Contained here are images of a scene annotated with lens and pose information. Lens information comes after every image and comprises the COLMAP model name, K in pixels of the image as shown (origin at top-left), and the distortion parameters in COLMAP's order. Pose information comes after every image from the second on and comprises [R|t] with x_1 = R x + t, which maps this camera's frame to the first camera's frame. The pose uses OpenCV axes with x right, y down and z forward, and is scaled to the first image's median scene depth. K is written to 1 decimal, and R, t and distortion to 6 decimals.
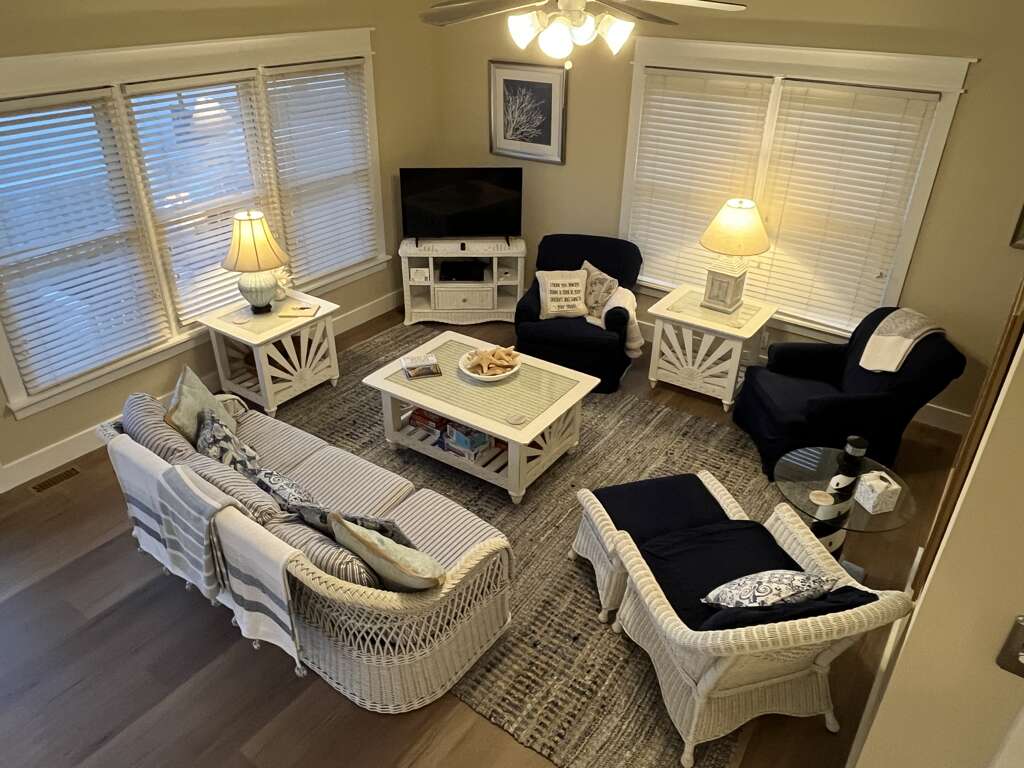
lens RADIAL K [[744.8, 0, 488.0], [0, 744.8, 380.6], [0, 0, 1]] dist [-0.001558, 0.001469]
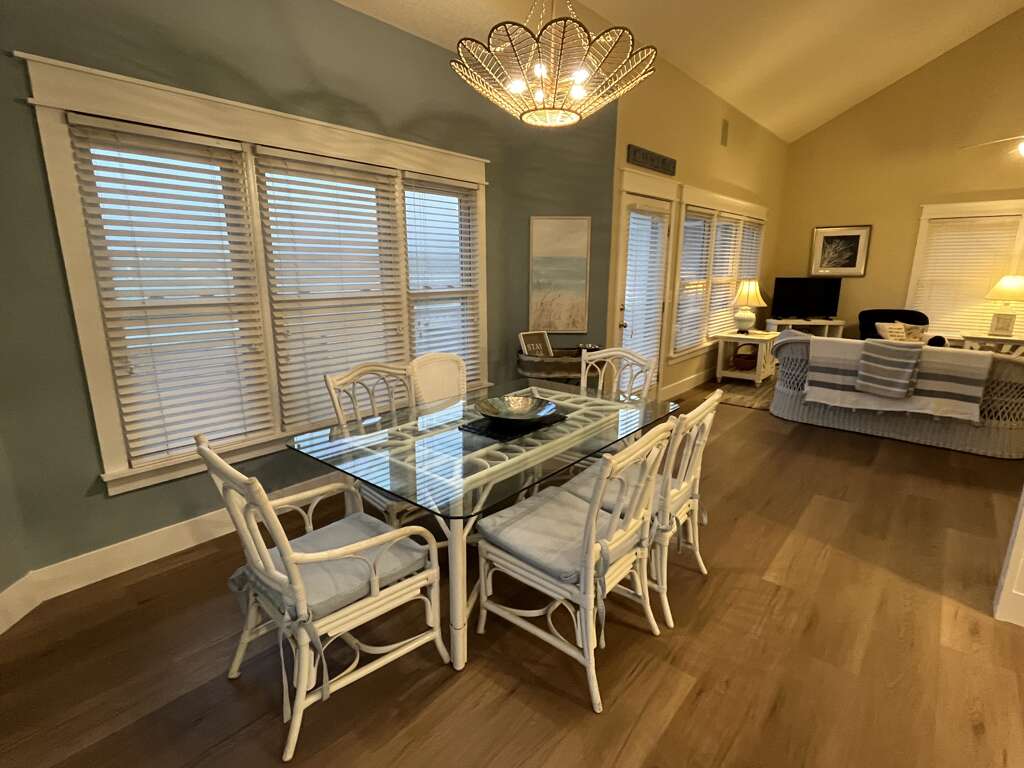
lens RADIAL K [[504.6, 0, 517.2], [0, 504.6, 388.9], [0, 0, 1]] dist [0.000345, -0.000148]
pose [[0.998261, 0.013968, -0.057261, -0.840502], [-0.028730, 0.963597, -0.265810, 0.413074], [0.051464, 0.266993, 0.962323, -0.215192]]
